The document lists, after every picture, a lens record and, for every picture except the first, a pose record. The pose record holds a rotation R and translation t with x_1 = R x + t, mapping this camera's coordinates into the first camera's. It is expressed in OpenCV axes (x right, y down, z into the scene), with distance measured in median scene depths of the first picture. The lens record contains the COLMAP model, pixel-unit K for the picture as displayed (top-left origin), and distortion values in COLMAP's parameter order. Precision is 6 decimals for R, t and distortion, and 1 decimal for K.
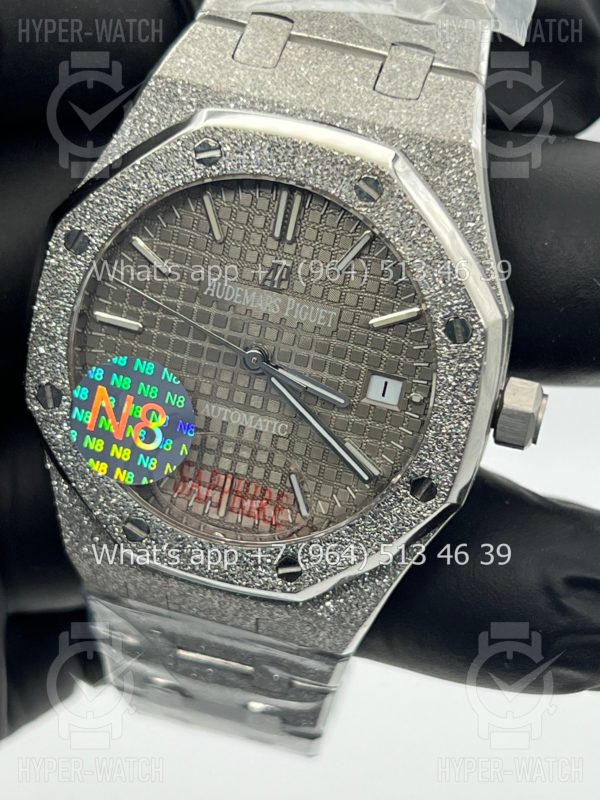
lens RADIAL K [[1859.9, 0, 300.0], [0, 1859.9, 400.0], [0, 0, 1]] dist [0.202211, 0.087998]
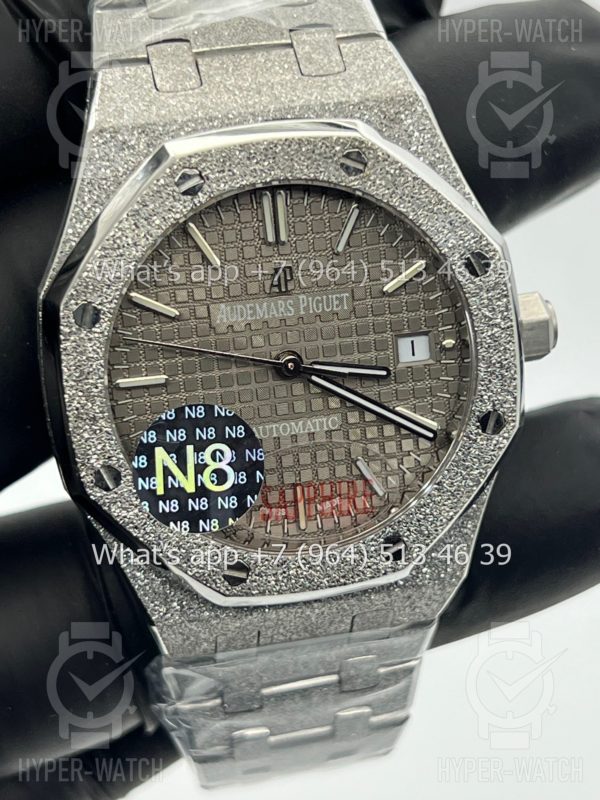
lens RADIAL K [[1859.9, 0, 300.0], [0, 1859.9, 400.0], [0, 0, 1]] dist [0.202211, 0.087998]
pose [[0.882311, -0.355511, 0.308447, -0.332581], [0.365647, 0.930379, 0.026409, -0.028937], [-0.296362, 0.089482, 0.950875, 0.050865]]
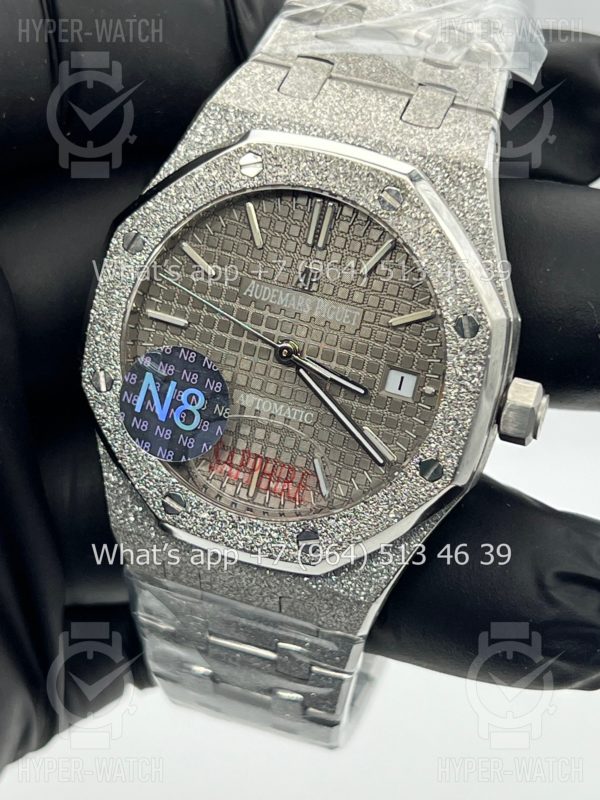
lens RADIAL K [[1859.9, 0, 300.0], [0, 1859.9, 400.0], [0, 0, 1]] dist [0.202211, 0.087998]
pose [[0.998193, 0.037387, -0.047033, 0.037810], [-0.042420, 0.992913, -0.111015, 0.130047], [0.042549, 0.112809, 0.992705, -0.108389]]
